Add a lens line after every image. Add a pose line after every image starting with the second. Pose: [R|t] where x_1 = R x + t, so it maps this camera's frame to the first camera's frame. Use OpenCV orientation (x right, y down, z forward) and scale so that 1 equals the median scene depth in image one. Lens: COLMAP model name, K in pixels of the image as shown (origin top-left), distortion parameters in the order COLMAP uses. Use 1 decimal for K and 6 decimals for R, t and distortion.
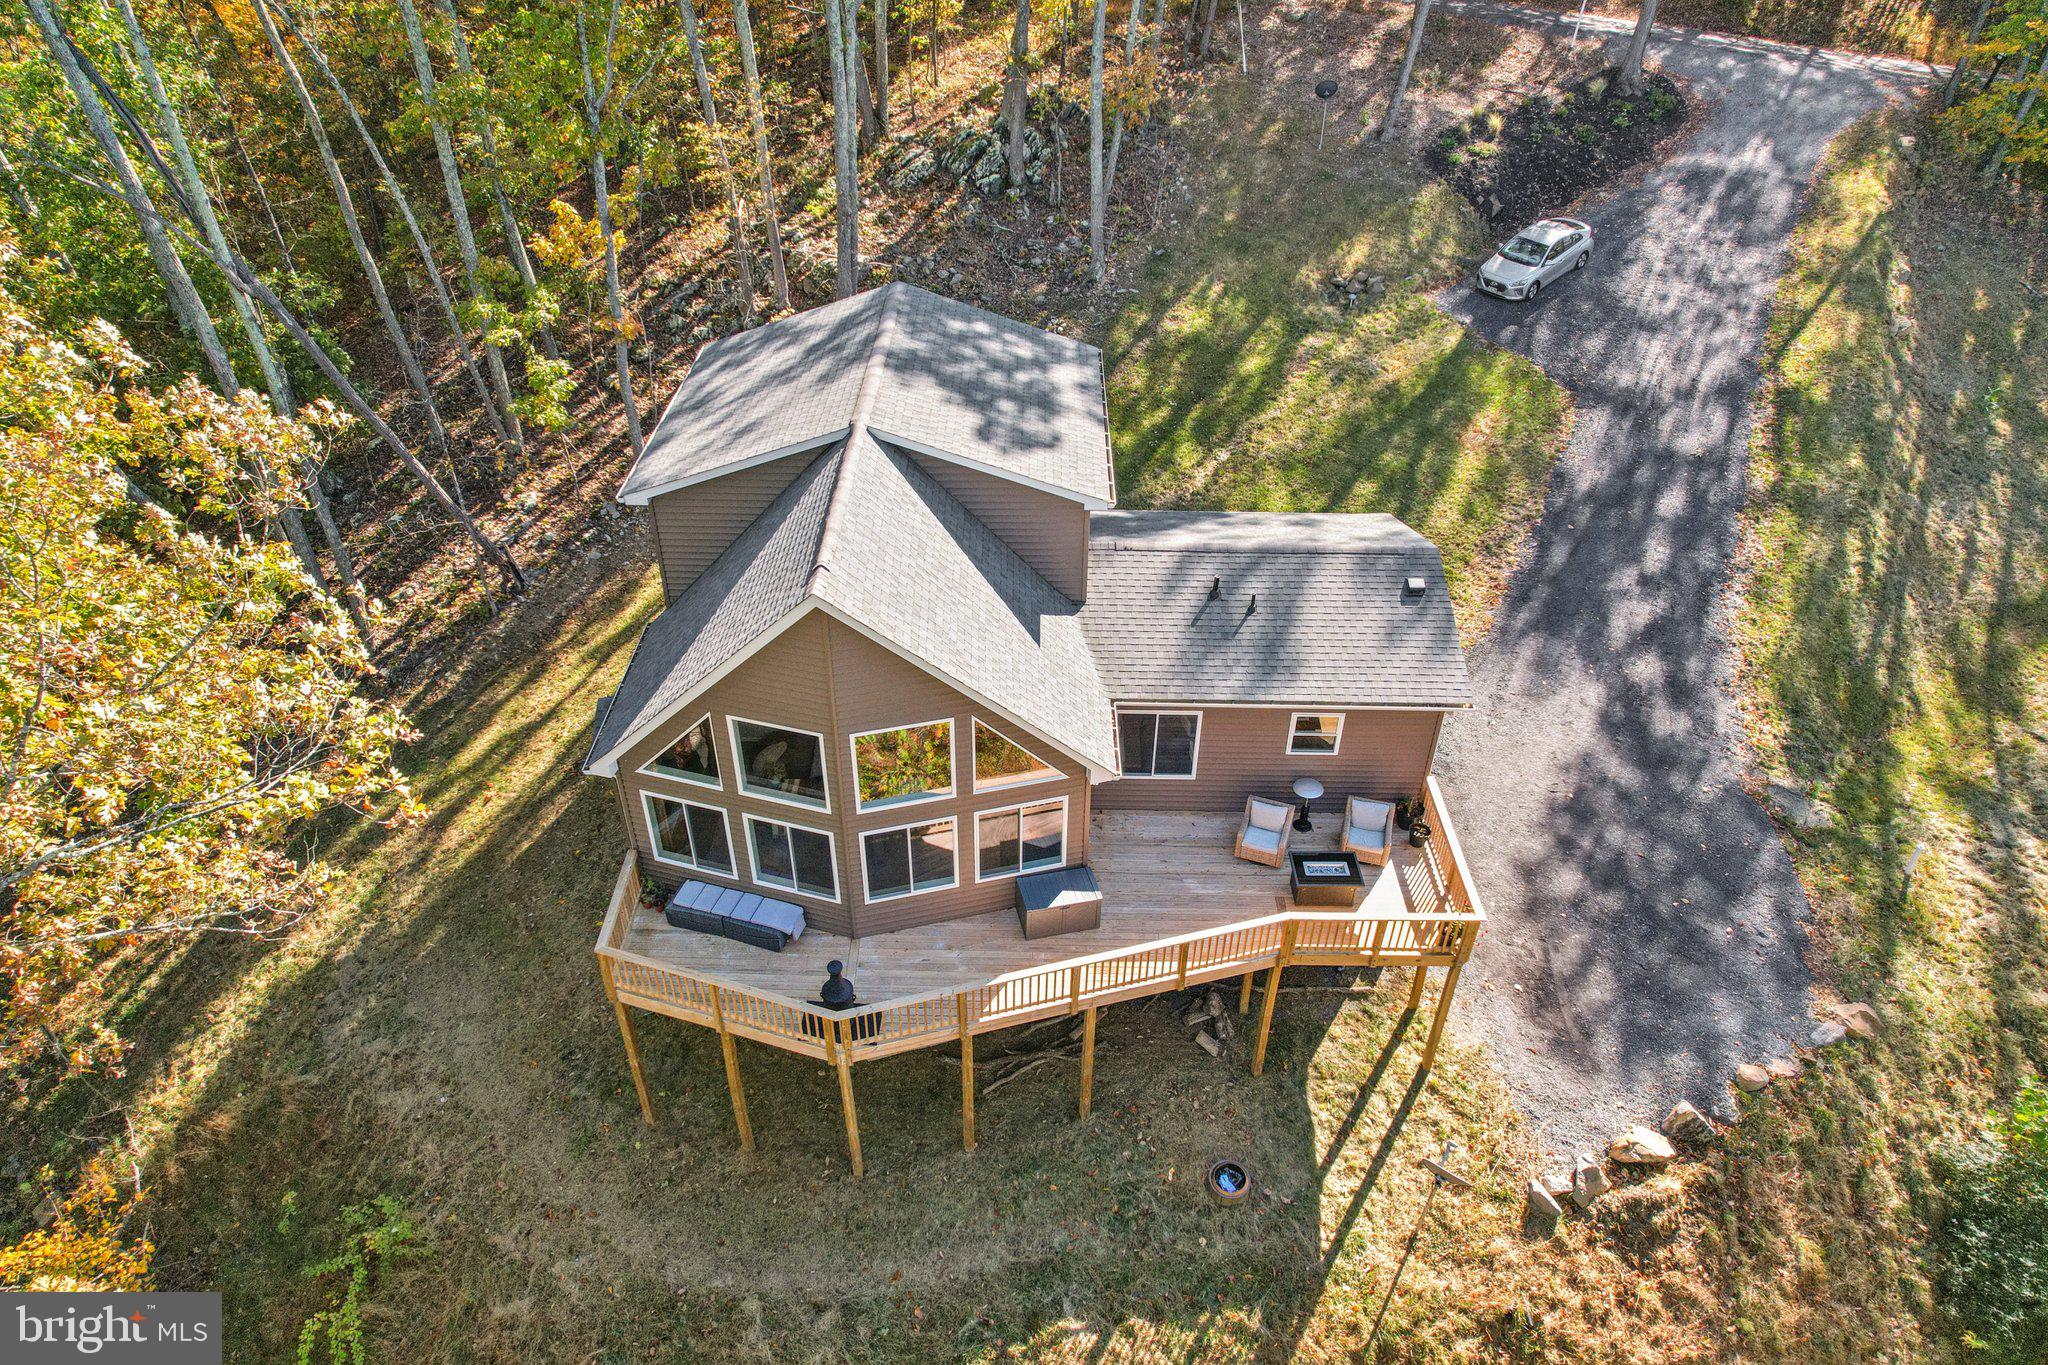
lens RADIAL K [[1284.3, 0, 1021.0], [0, 1284.3, 713.1], [0, 0, 1]] dist [-0.057866, 0.057979]
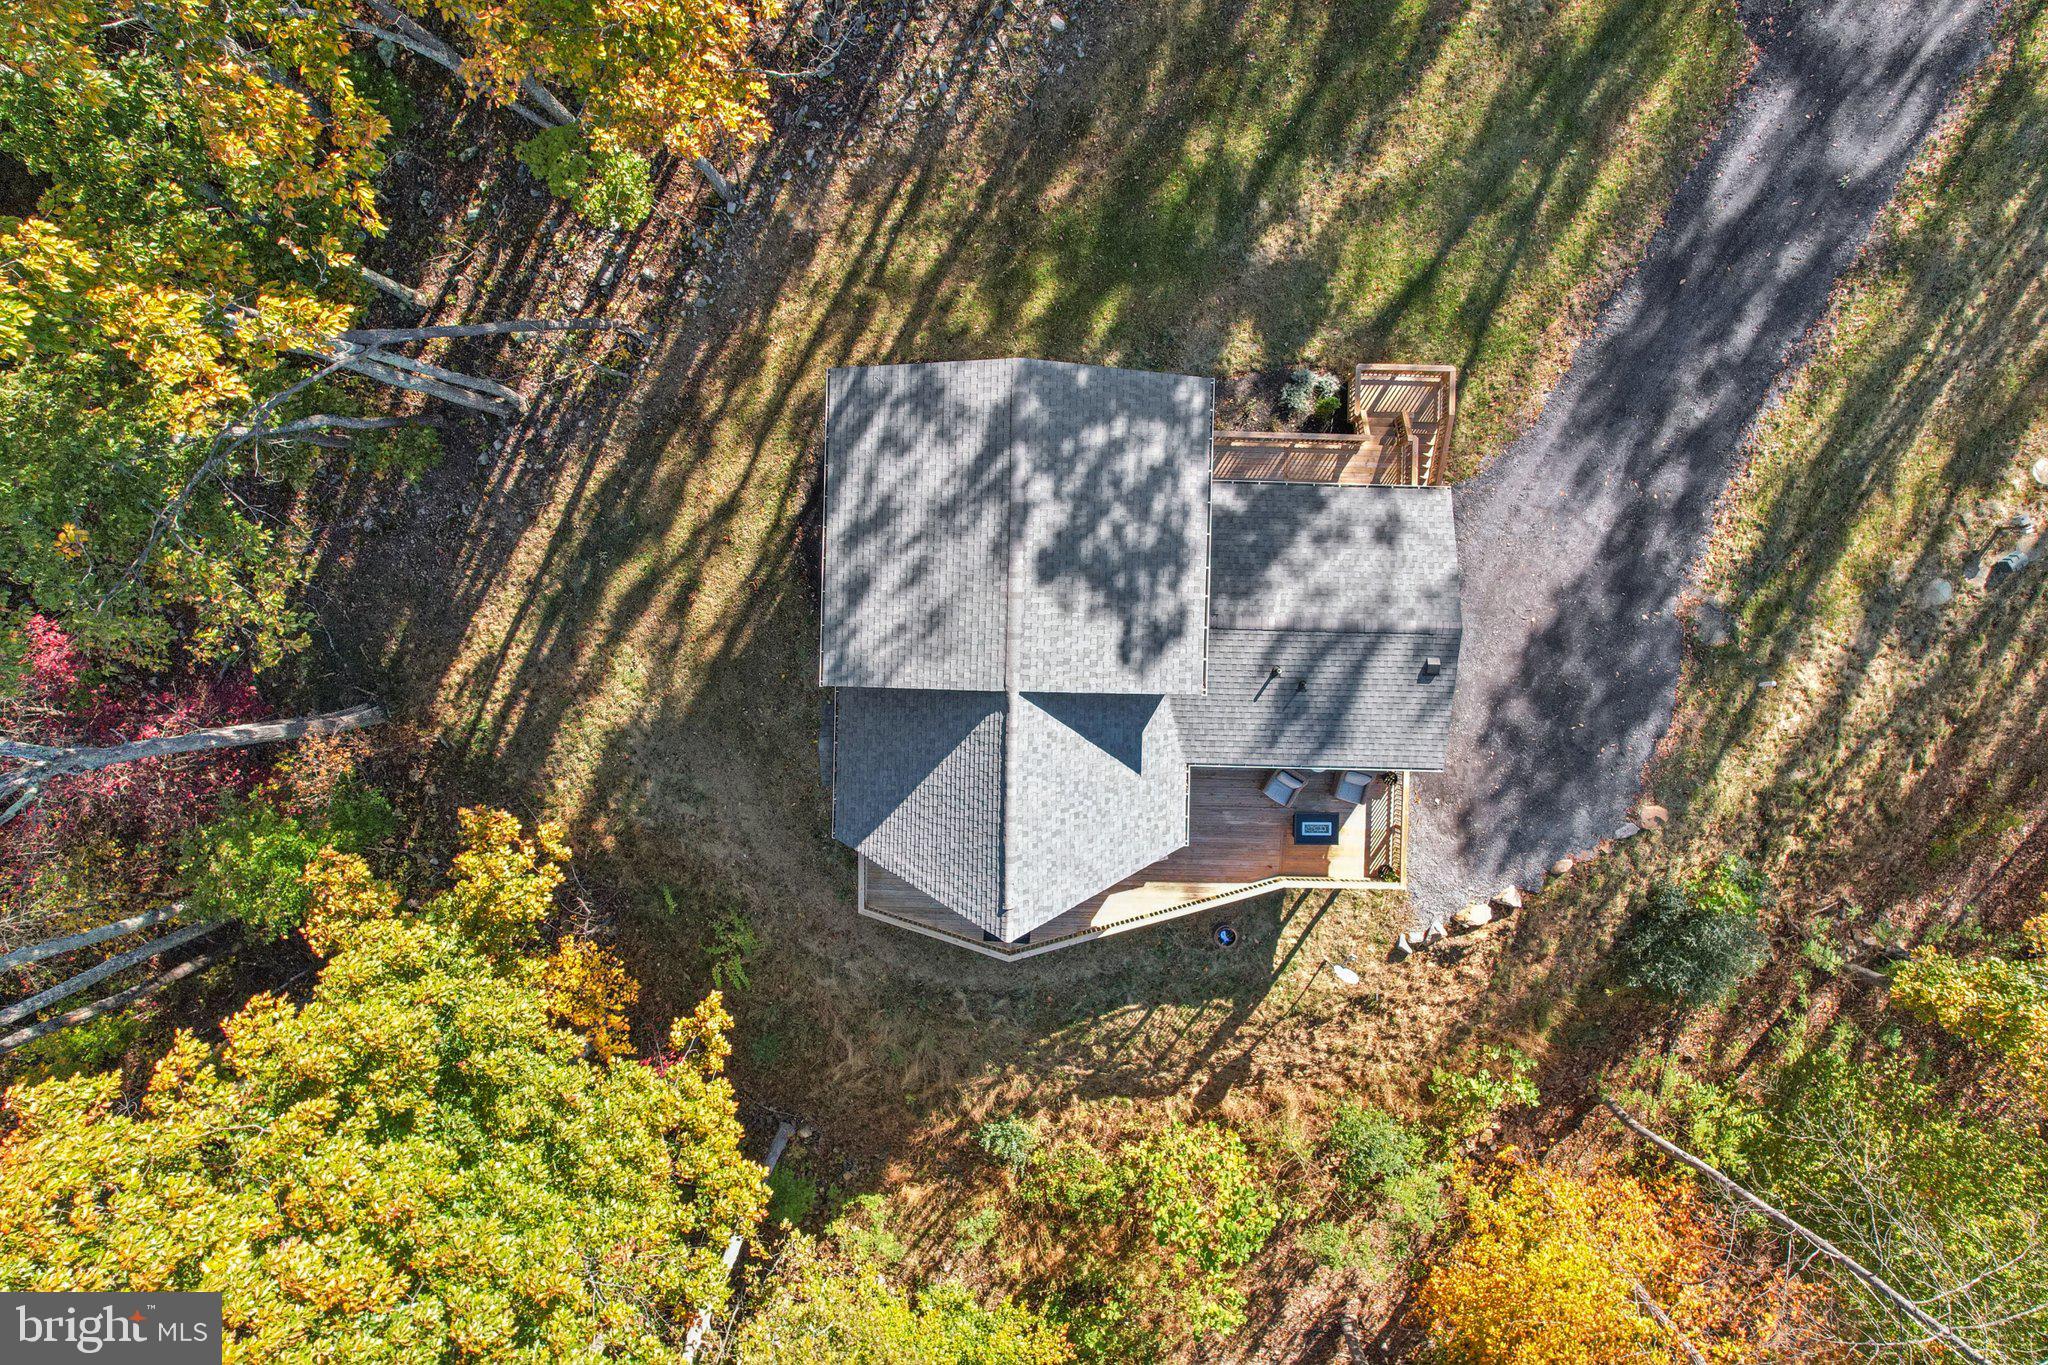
lens RADIAL K [[1276.8, 0, 1030.7], [0, 1276.8, 680.4], [0, 0, 1]] dist [-0.010947, 0.001241]
pose [[0.999942, 0.010275, 0.003325, -0.110563], [-0.008753, 0.590781, 0.806785, -1.215122], [0.006326, -0.806767, 0.590836, 0.244065]]
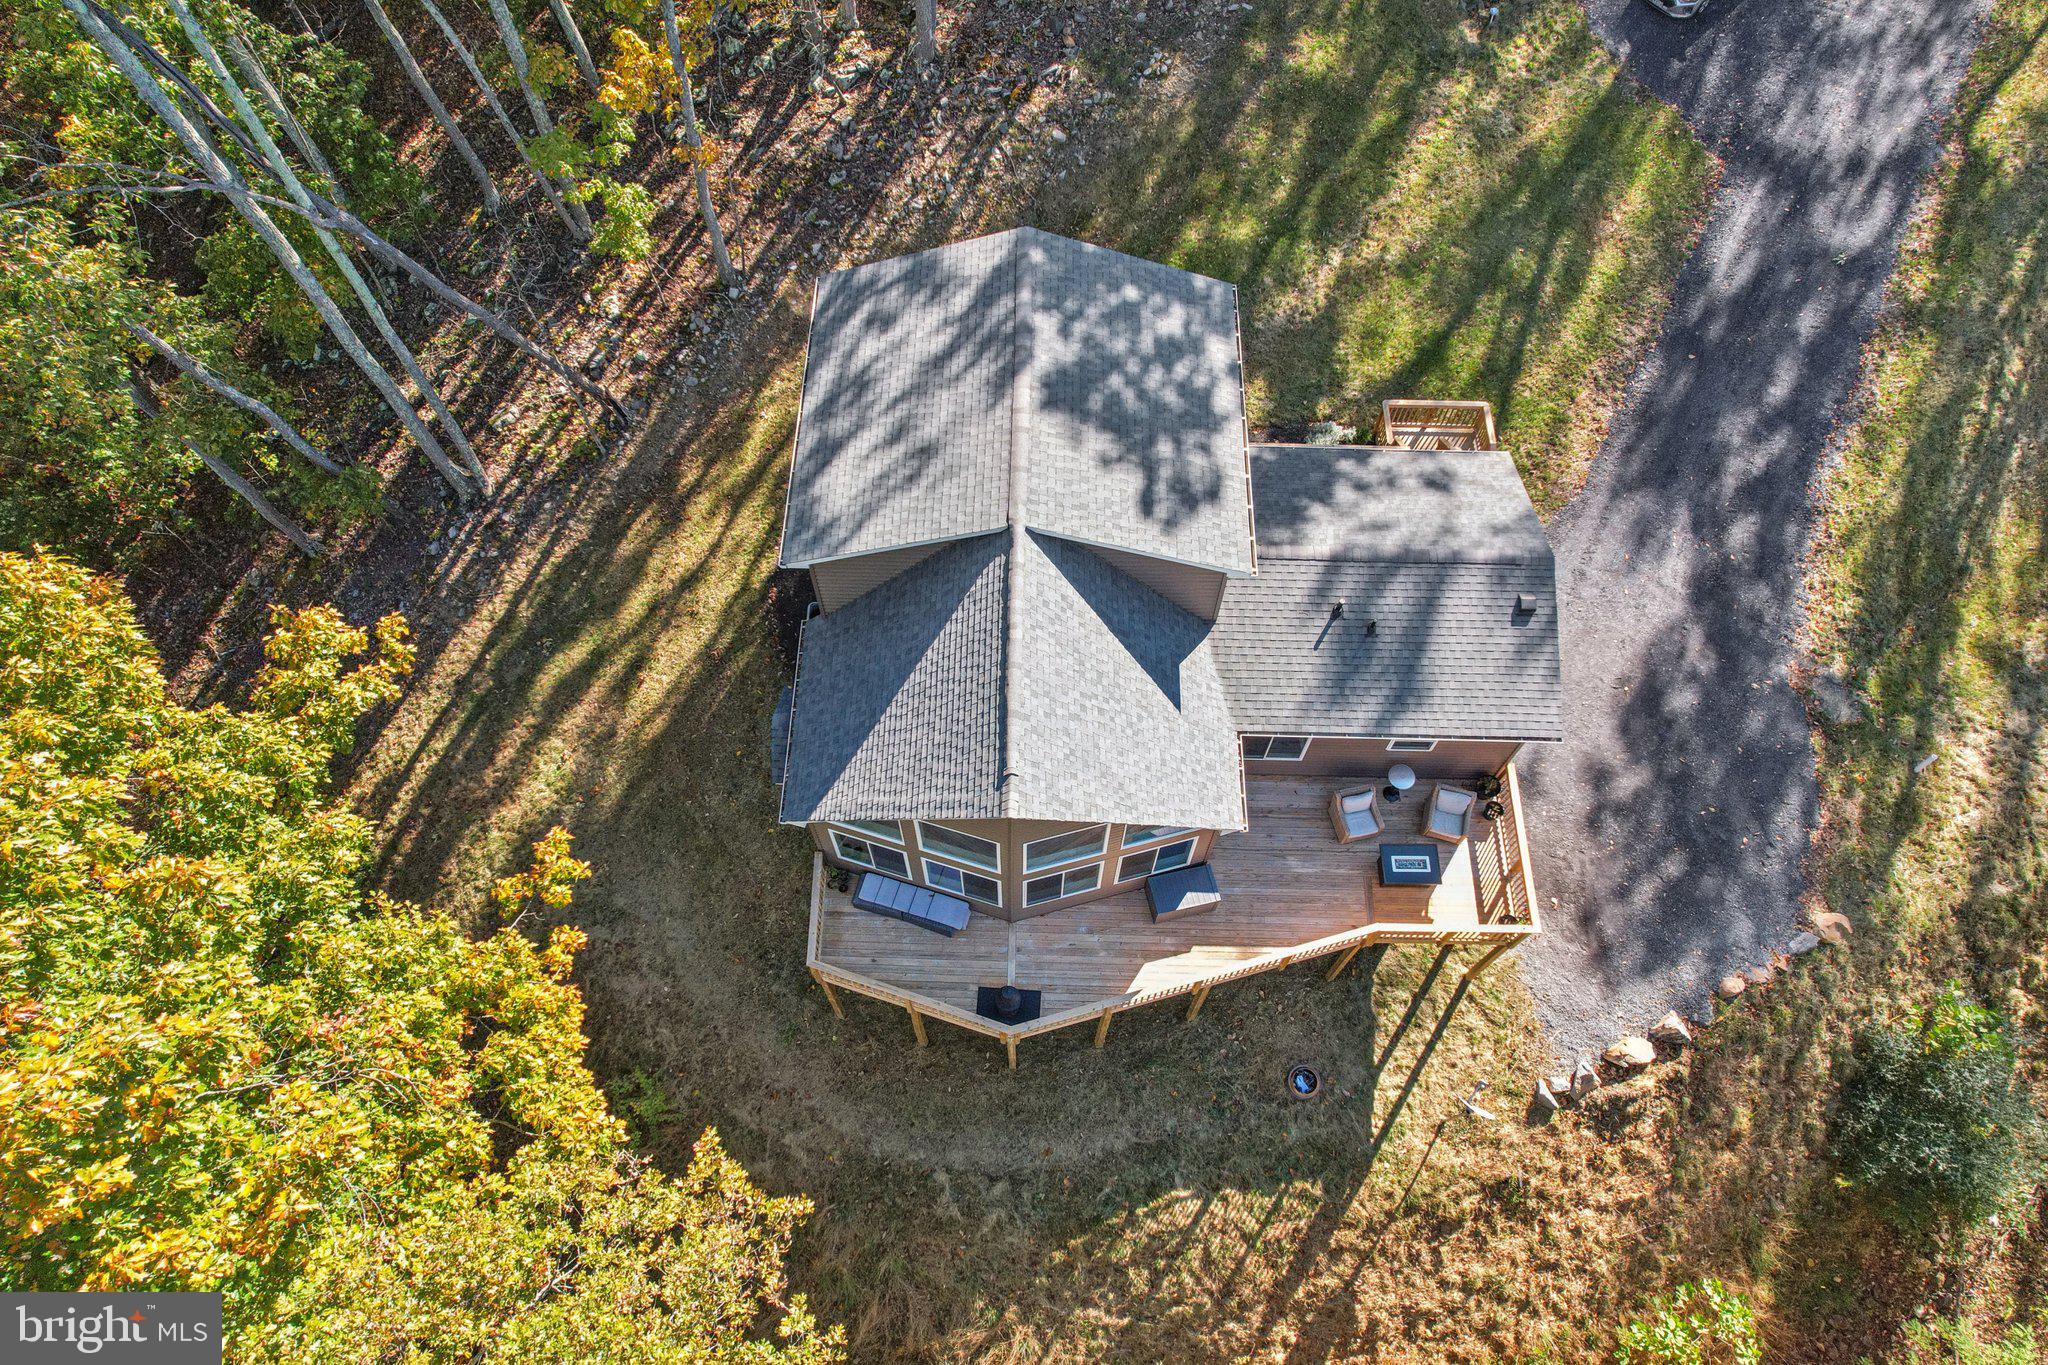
lens RADIAL K [[1319.5, 0, 1024.0], [0, 1319.5, 682.5], [0, 0, 1]] dist [-0.075257, 0.072530]
pose [[0.999970, 0.006832, -0.003734, -0.113760], [-0.004536, 0.900992, 0.433812, -0.551220], [0.006328, -0.433782, 0.900996, -0.012084]]
